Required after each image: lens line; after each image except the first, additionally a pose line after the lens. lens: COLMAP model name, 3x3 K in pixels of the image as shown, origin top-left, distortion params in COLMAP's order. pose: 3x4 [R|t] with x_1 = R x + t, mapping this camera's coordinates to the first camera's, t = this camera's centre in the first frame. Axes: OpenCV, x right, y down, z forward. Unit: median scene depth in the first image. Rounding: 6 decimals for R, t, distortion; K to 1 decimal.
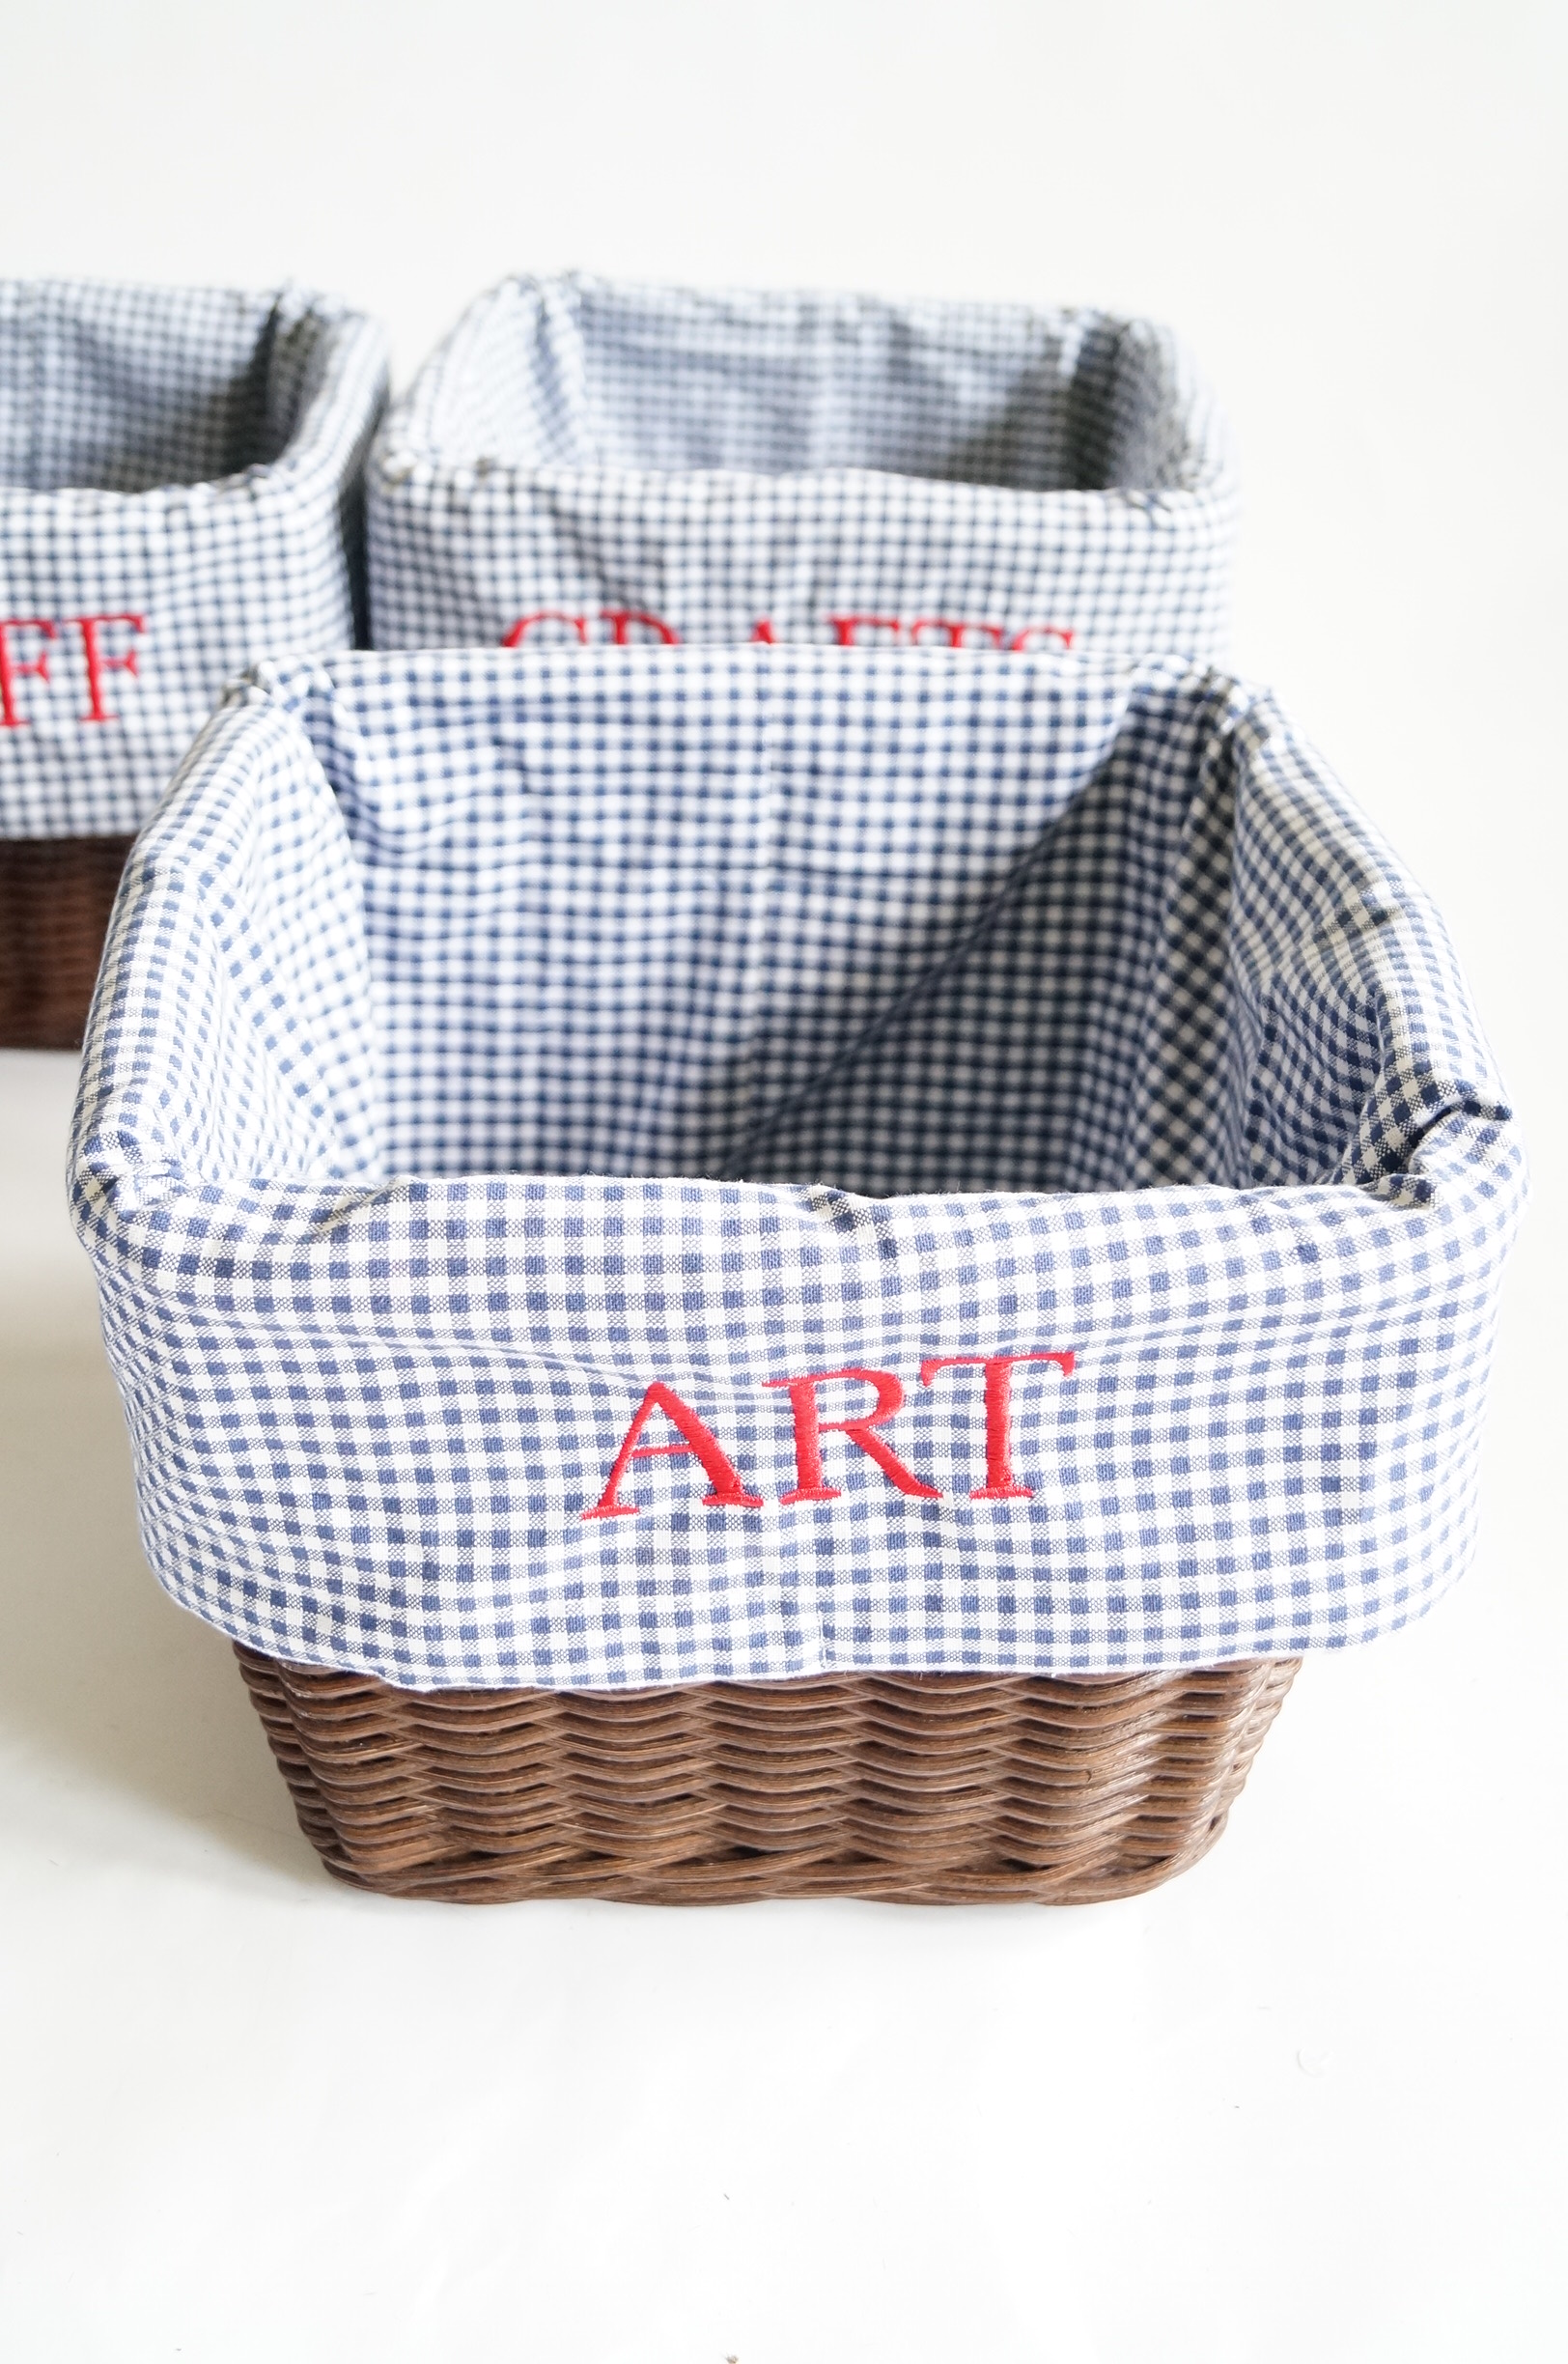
lens RADIAL K [[2591.1, 0, 774.5], [0, 2591.1, 1217.1], [0, 0, 1]] dist [-0.038462, -0.006476]
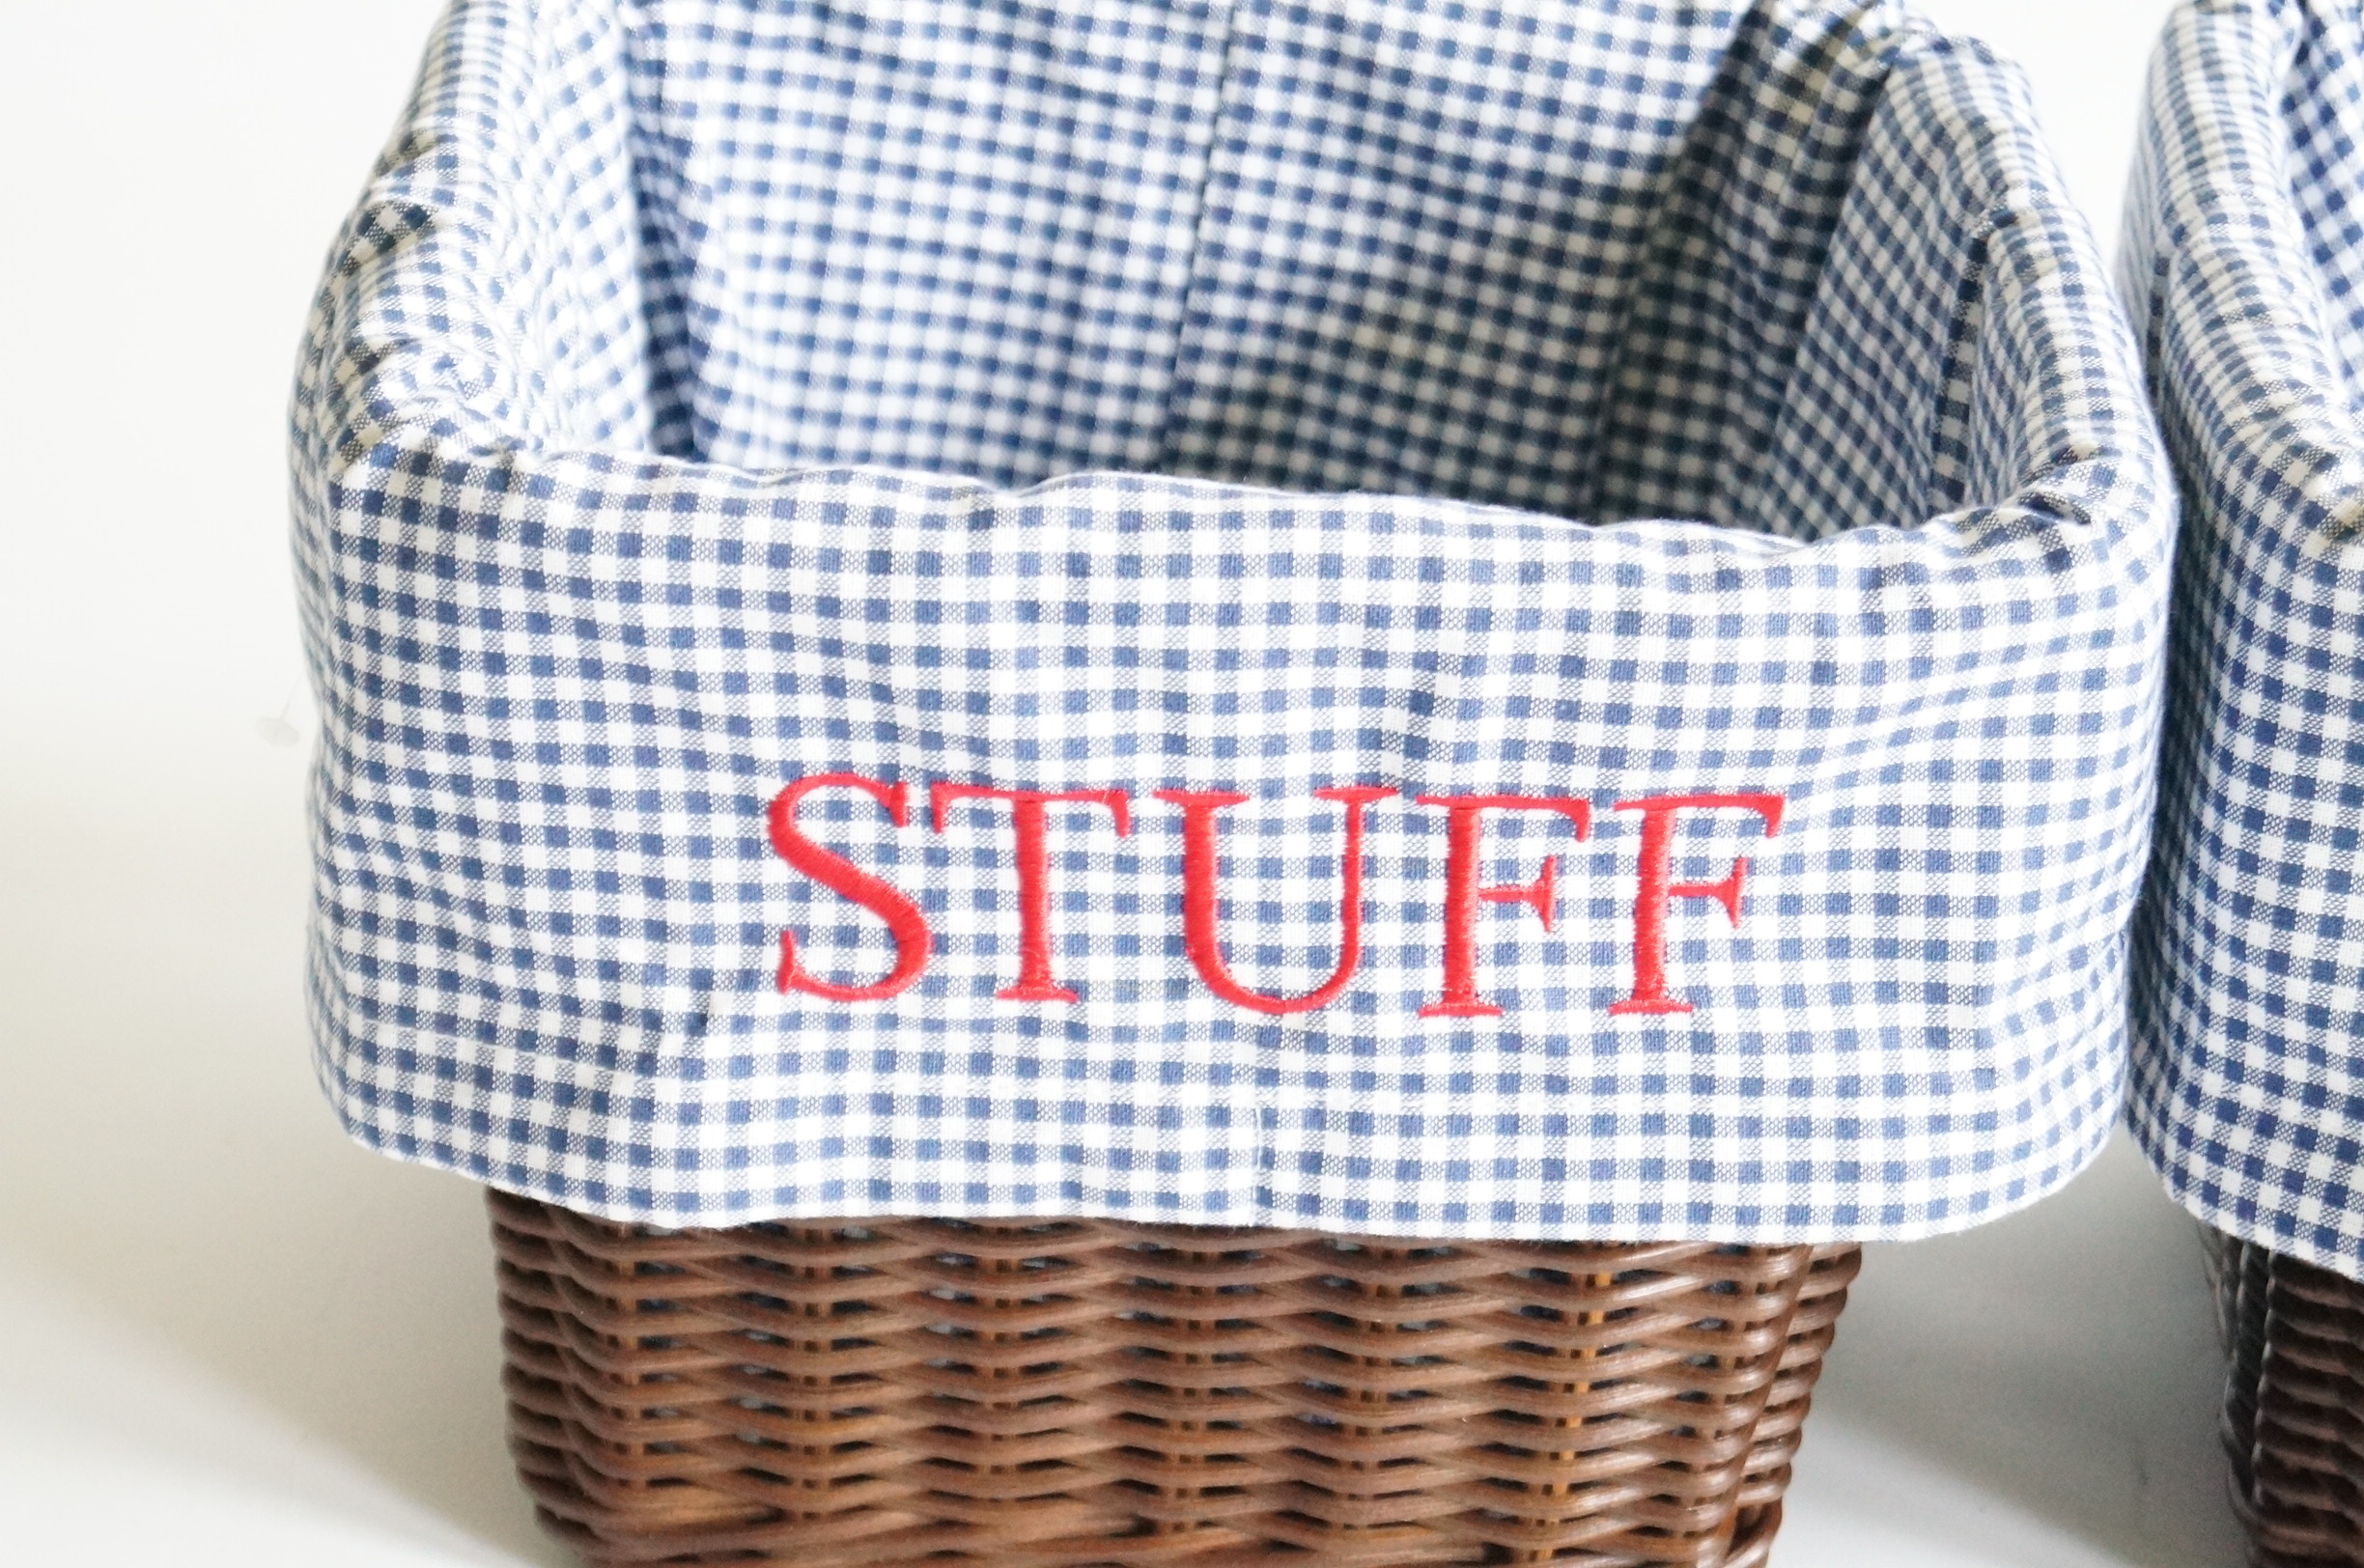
lens RADIAL K [[5122.6, 0, 1215.6], [0, 5122.6, 874.9], [0, 0, 1]] dist [0.039434, -0.236098]
pose [[0.998159, 0.052889, -0.029676, -0.318887], [-0.055405, 0.994253, -0.091607, -0.131623], [0.024661, 0.093082, 0.995353, 0.100010]]
